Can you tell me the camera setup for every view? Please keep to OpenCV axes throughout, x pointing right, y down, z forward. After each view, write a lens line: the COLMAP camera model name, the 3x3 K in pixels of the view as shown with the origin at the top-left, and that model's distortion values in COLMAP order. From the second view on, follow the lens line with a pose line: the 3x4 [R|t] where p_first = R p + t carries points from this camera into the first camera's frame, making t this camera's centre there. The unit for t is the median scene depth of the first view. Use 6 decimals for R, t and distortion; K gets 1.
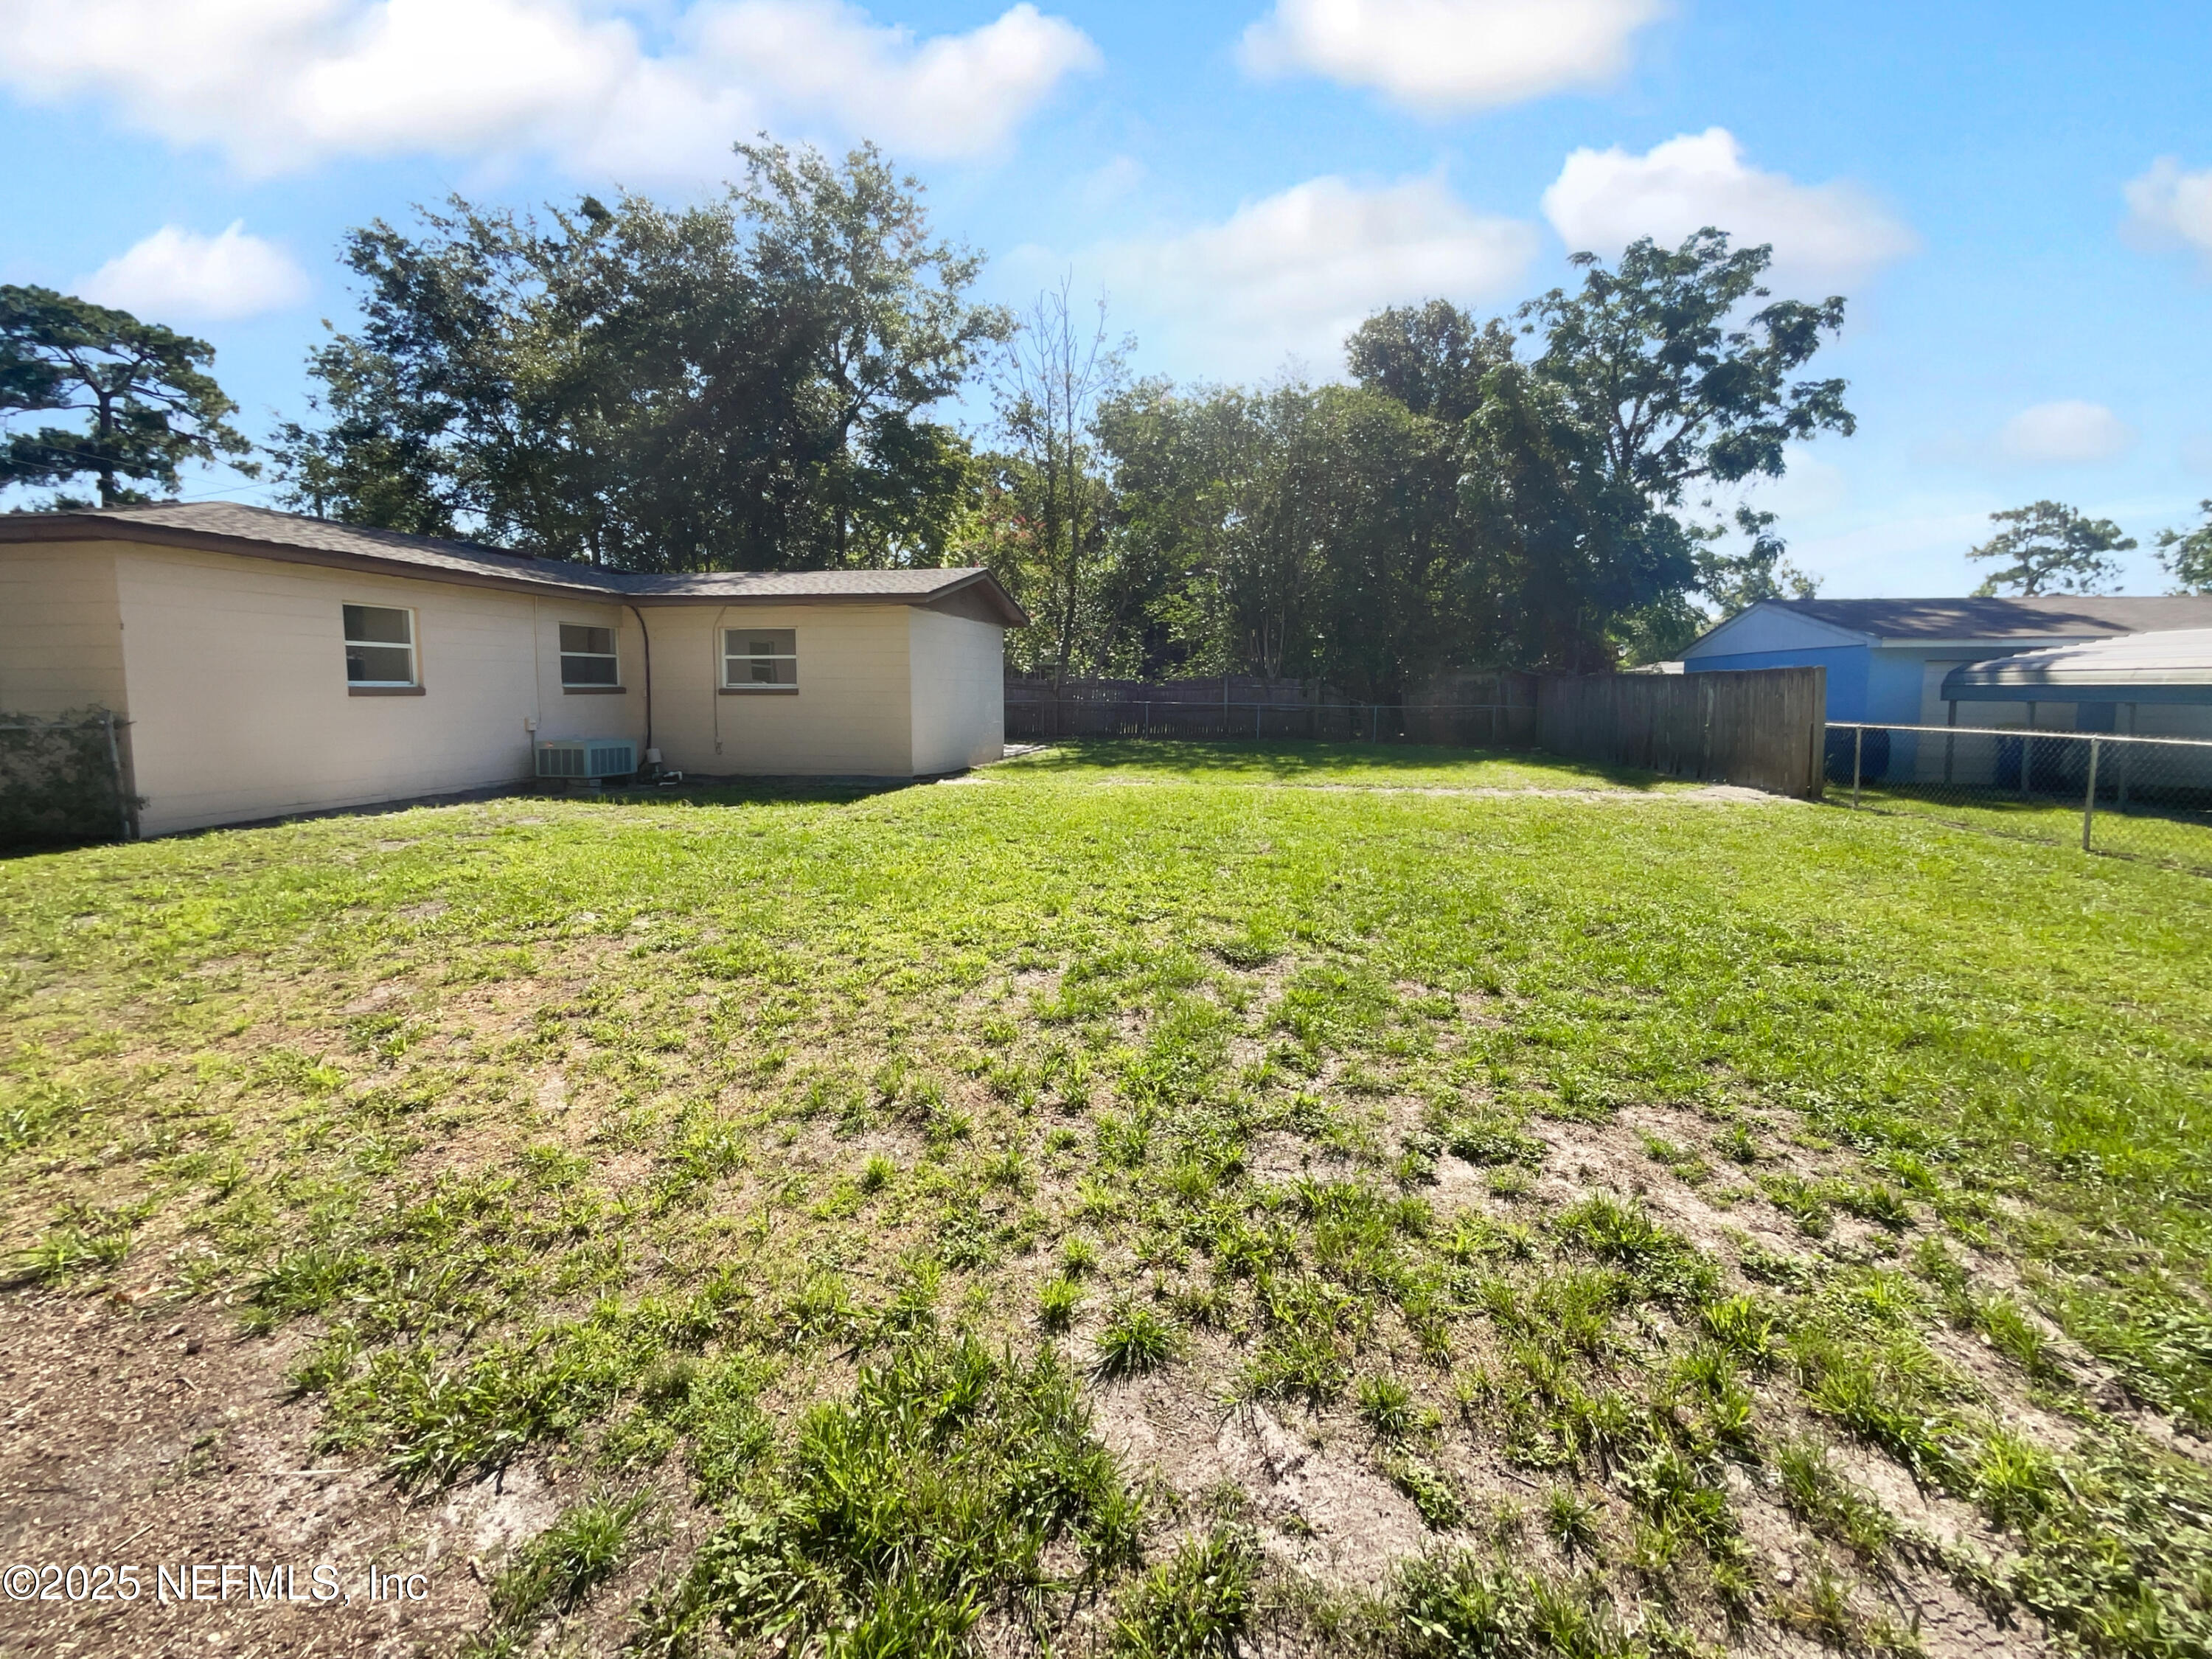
lens RADIAL K [[896.2, 0, 1106.5], [0, 896.2, 782.7], [0, 0, 1]] dist [-0.001213, -0.000293]
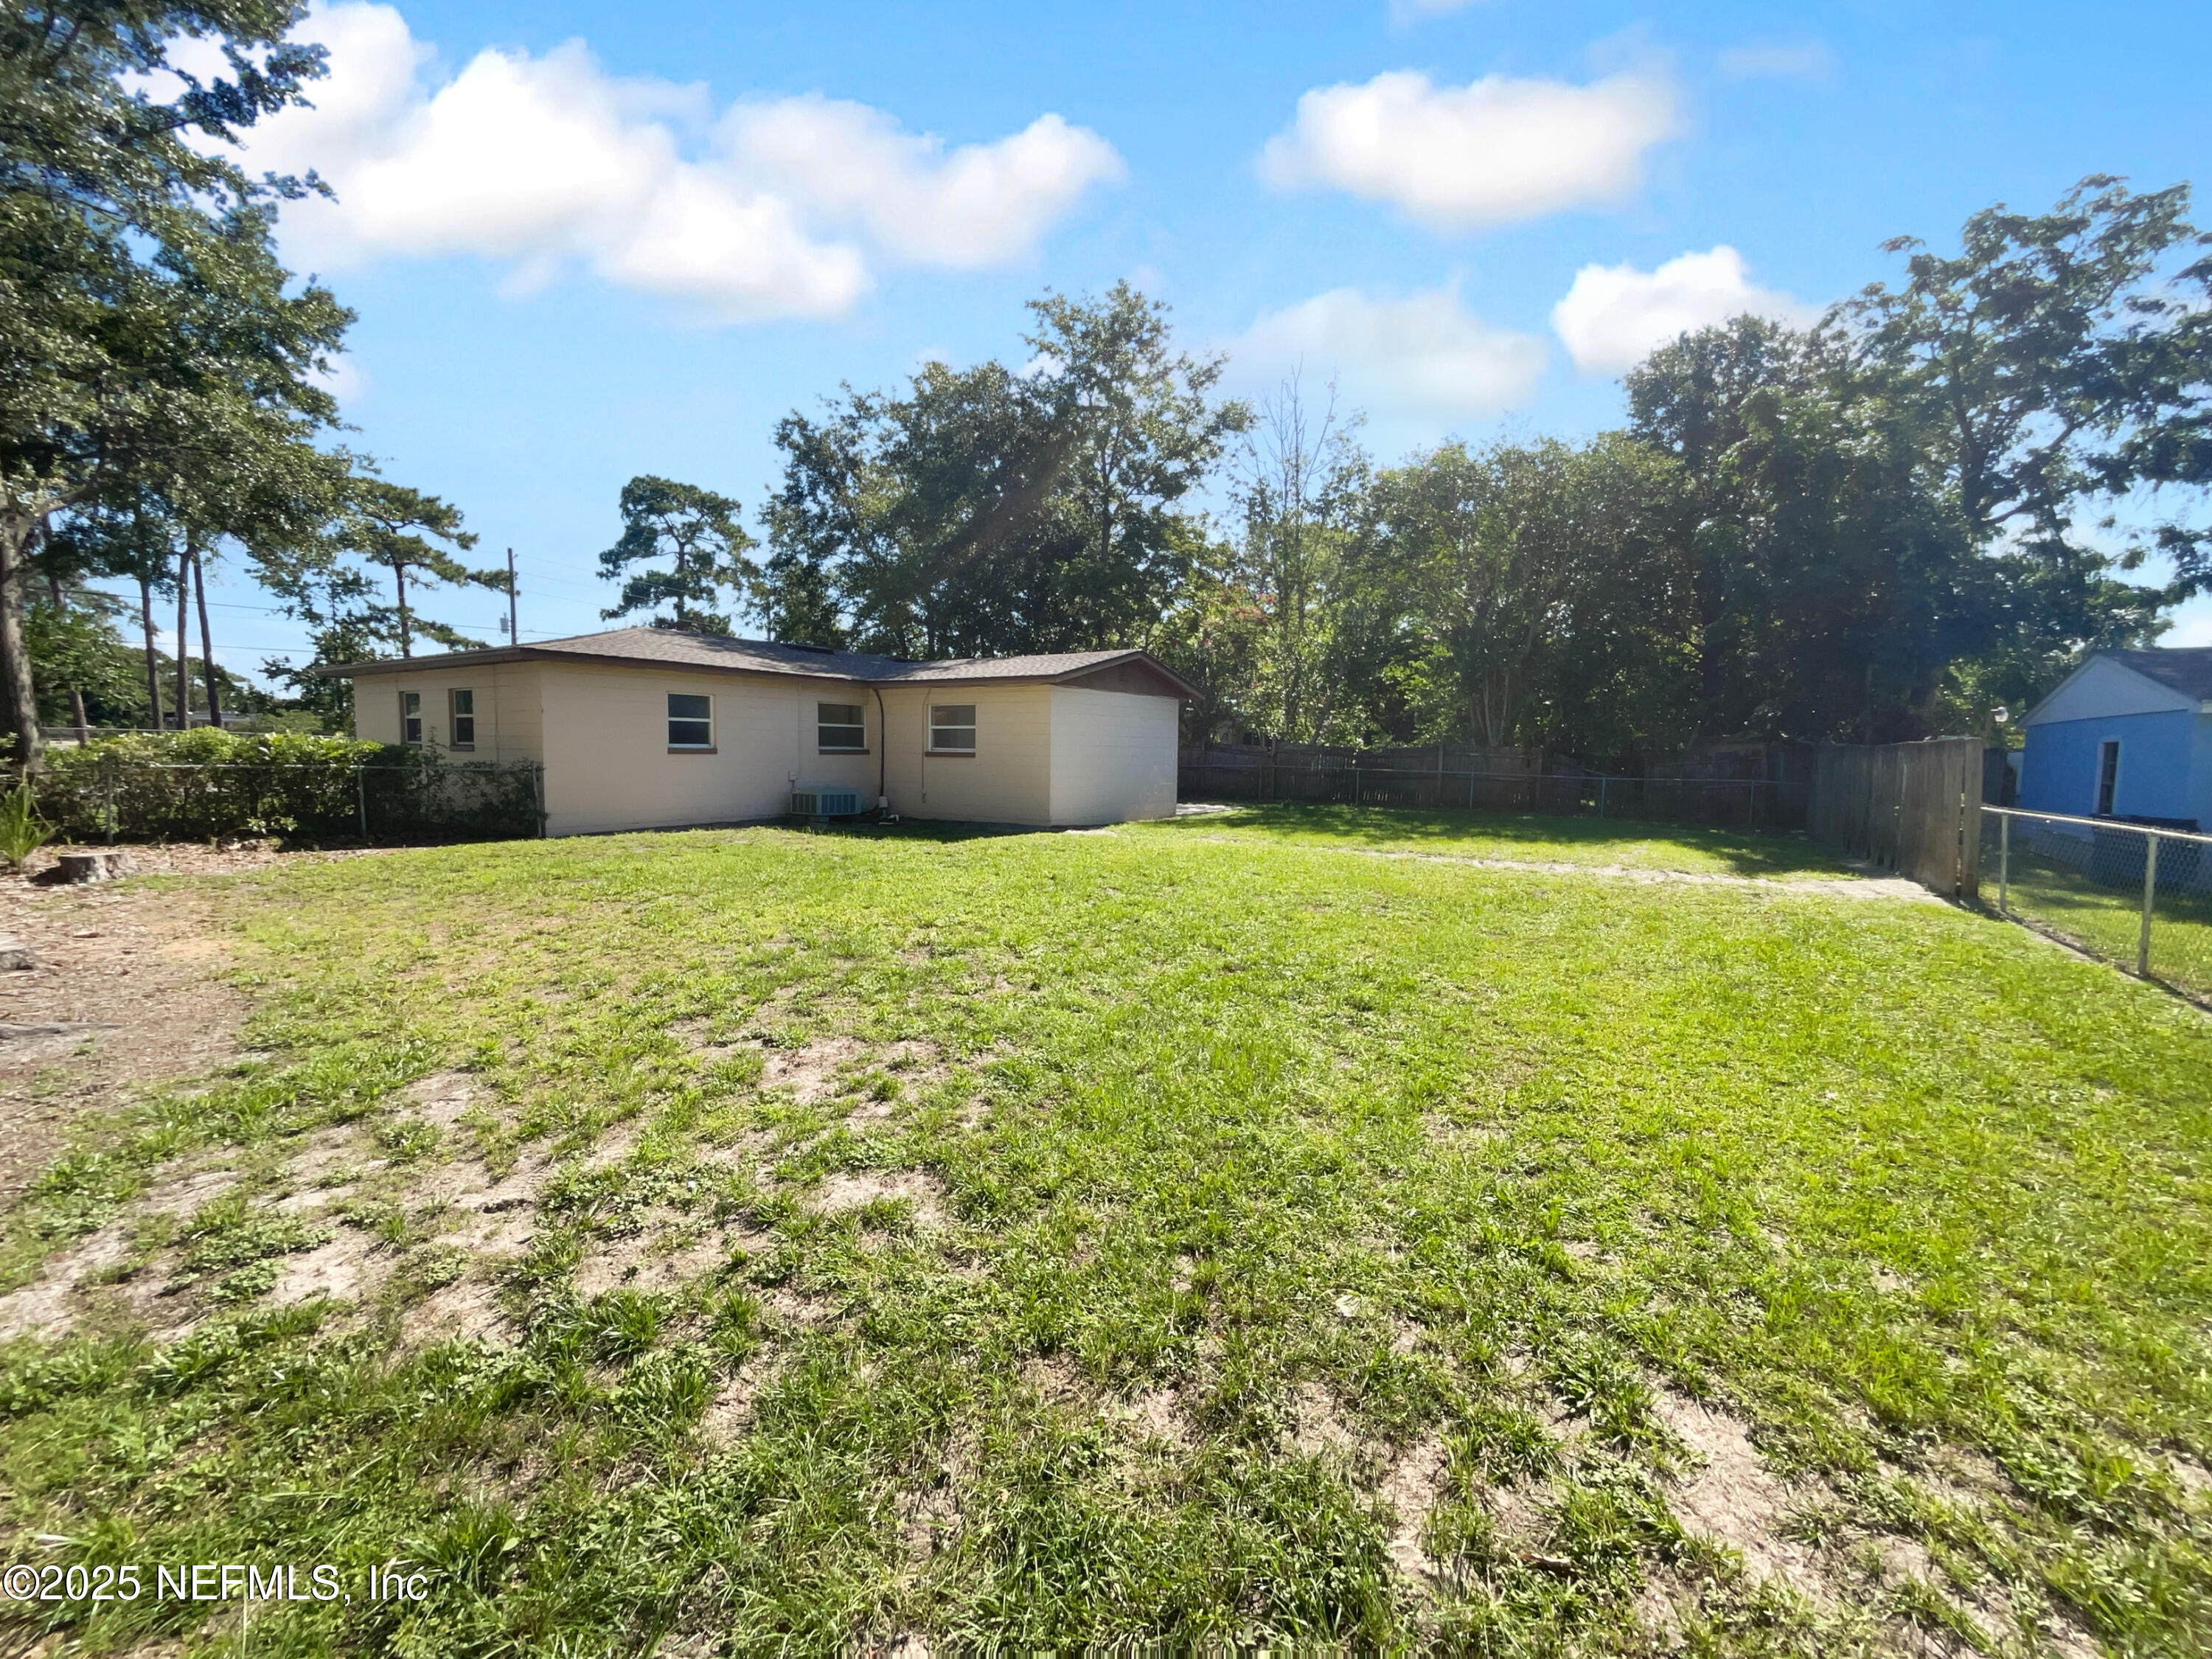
lens RADIAL K [[888.3, 0, 1106.0], [0, 888.3, 829.5], [0, 0, 1]] dist [0.001707, -0.005403]
pose [[0.911253, 0.045596, -0.409315, 0.207451], [-0.053183, 0.998559, -0.007164, 0.001077], [0.408398, 0.028297, 0.912365, -0.030461]]
